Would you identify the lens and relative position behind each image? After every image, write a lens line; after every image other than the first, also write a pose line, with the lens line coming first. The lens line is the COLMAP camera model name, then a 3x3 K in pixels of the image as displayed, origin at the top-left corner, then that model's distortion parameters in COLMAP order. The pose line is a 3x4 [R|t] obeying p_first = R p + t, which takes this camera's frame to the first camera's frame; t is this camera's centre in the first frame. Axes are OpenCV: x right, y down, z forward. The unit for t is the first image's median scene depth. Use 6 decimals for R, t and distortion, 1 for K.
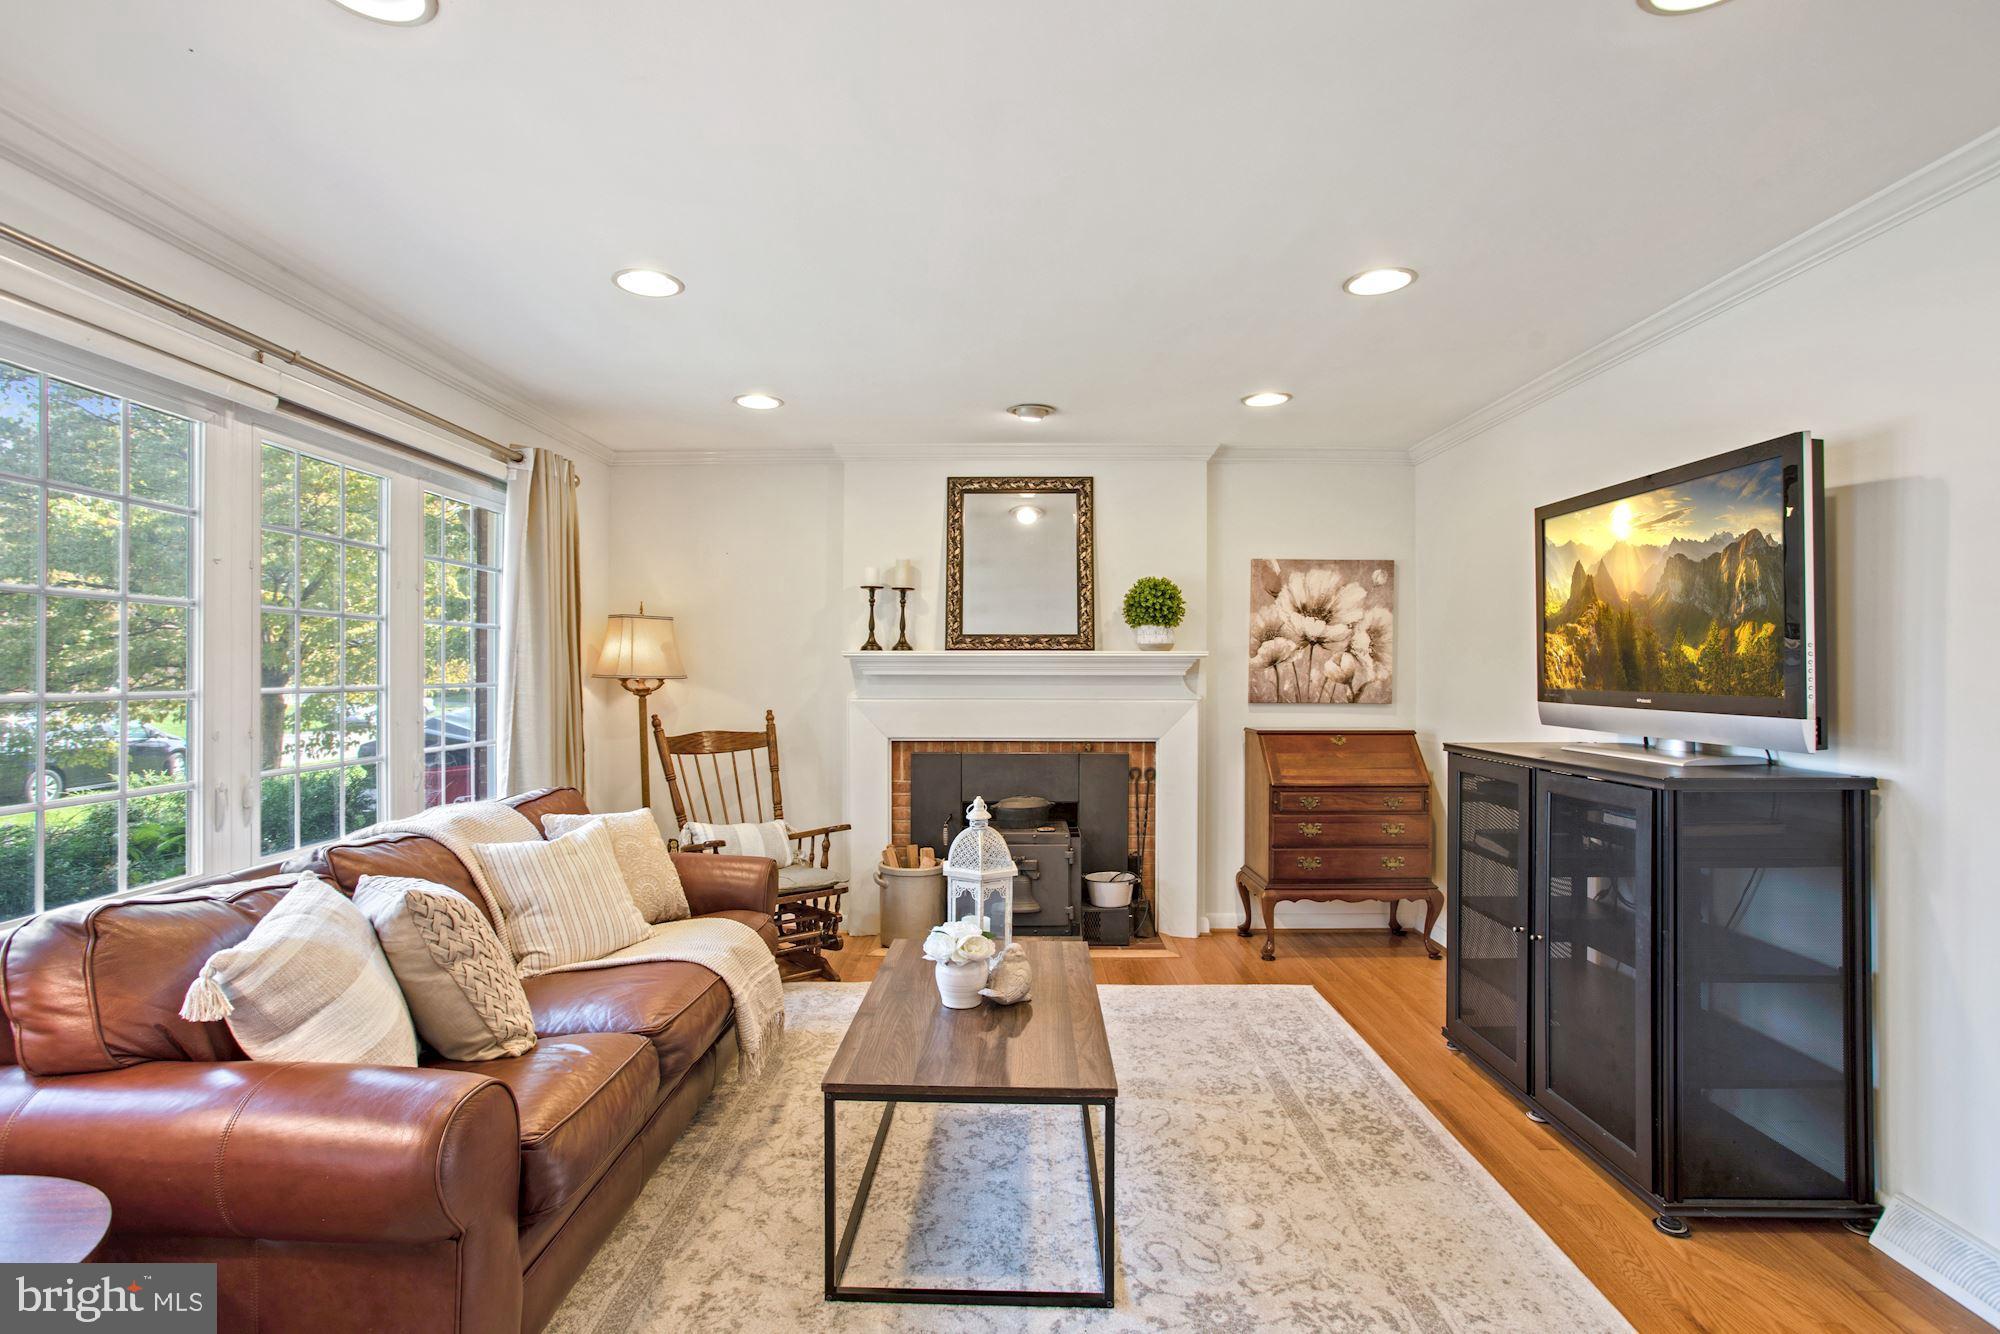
lens RADIAL K [[951.5, 0, 1012.9], [0, 951.5, 654.5], [0, 0, 1]] dist [-0.028965, 0.002380]
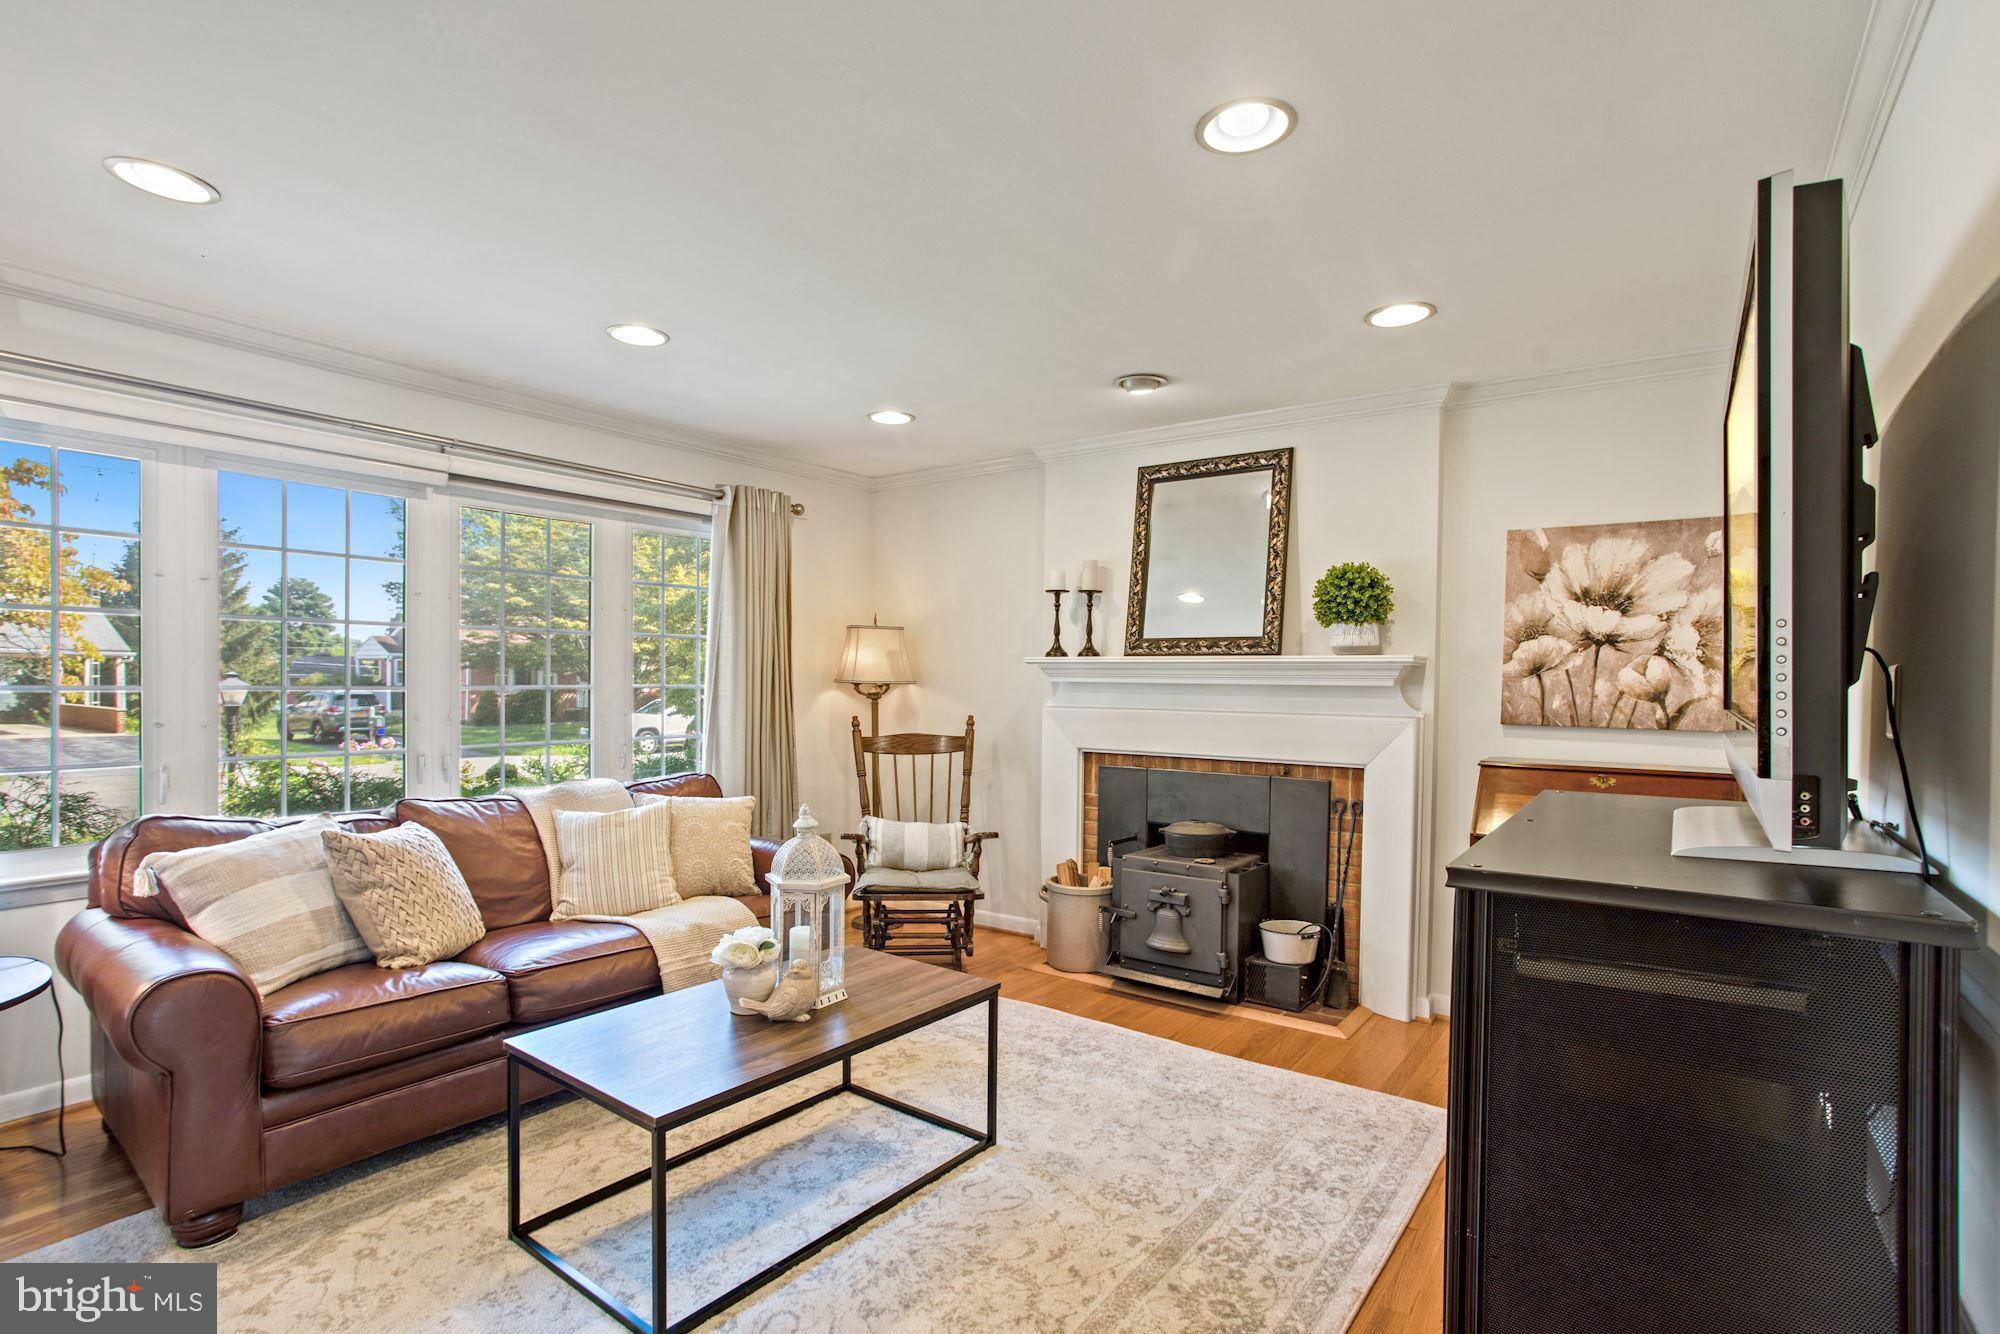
lens RADIAL K [[951.5, 0, 1006.3], [0, 951.5, 684.4], [0, 0, 1]] dist [-0.028965, 0.002380]
pose [[0.819674, 0.010626, -0.572732, 0.360522], [0.000363, 0.999818, 0.019070, 0.005302], [0.572831, -0.015839, 0.819521, 0.174886]]
